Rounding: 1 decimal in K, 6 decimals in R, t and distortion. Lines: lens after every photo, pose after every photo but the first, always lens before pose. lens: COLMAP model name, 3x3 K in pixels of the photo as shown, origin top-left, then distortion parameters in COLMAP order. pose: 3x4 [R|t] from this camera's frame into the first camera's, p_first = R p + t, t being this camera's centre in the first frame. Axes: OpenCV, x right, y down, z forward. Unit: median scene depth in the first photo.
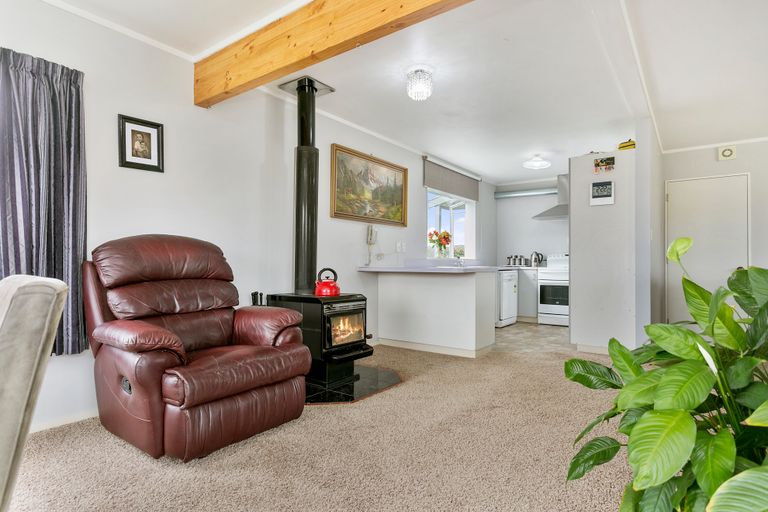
lens RADIAL K [[424.2, 0, 385.5], [0, 424.2, 260.8], [0, 0, 1]] dist [0.001700, 0.001676]
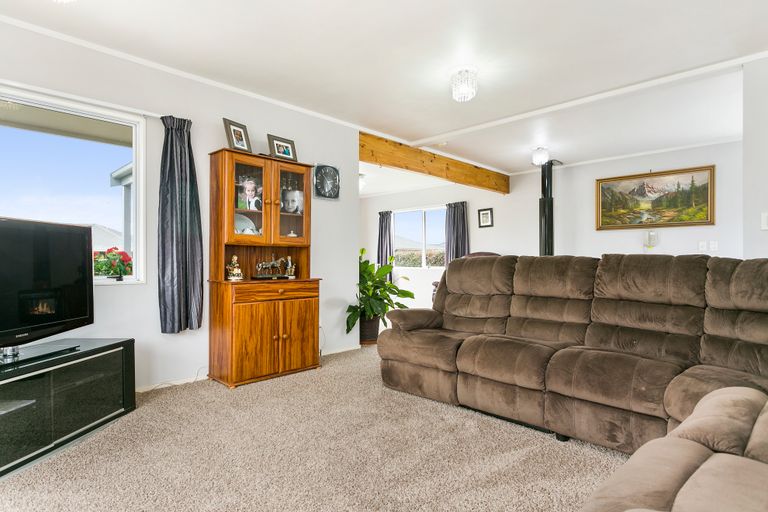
lens RADIAL K [[424.2, 0, 382.6], [0, 424.2, 260.7], [0, 0, 1]] dist [0.001700, 0.001676]
pose [[-0.152776, -0.003168, -0.988256, 1.047562], [0.006351, 0.999971, -0.004188, 0.000433], [0.988241, -0.006916, -0.152751, 0.372601]]
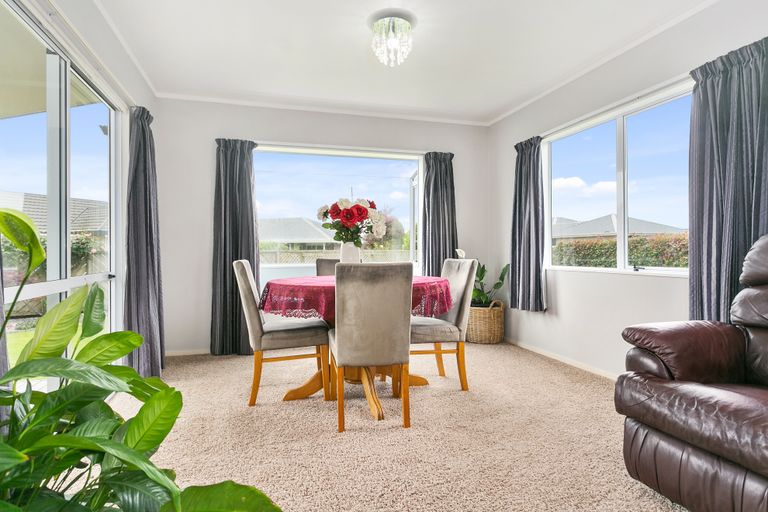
lens RADIAL K [[424.2, 0, 384.1], [0, 424.2, 252.9], [0, 0, 1]] dist [0.001700, 0.001676]
pose [[-0.611153, 0.001973, -0.791510, 0.194196], [0.006423, 0.999976, -0.002467, -0.001829], [0.791487, -0.006591, -0.611151, 0.383589]]
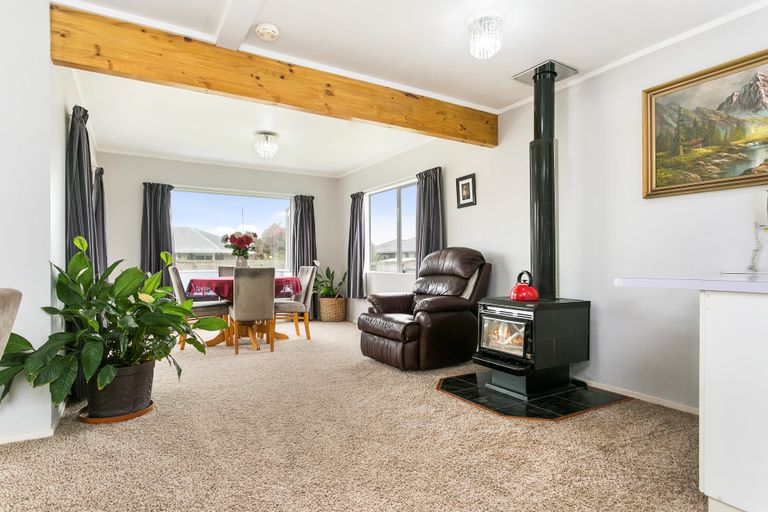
lens RADIAL K [[424.2, 0, 380.0], [0, 424.2, 261.3], [0, 0, 1]] dist [0.001700, 0.001676]
pose [[-0.406081, -0.004101, -0.913828, 0.502160], [0.003991, 0.999972, -0.006261, 0.000914], [0.913828, -0.006189, -0.406054, 0.658508]]
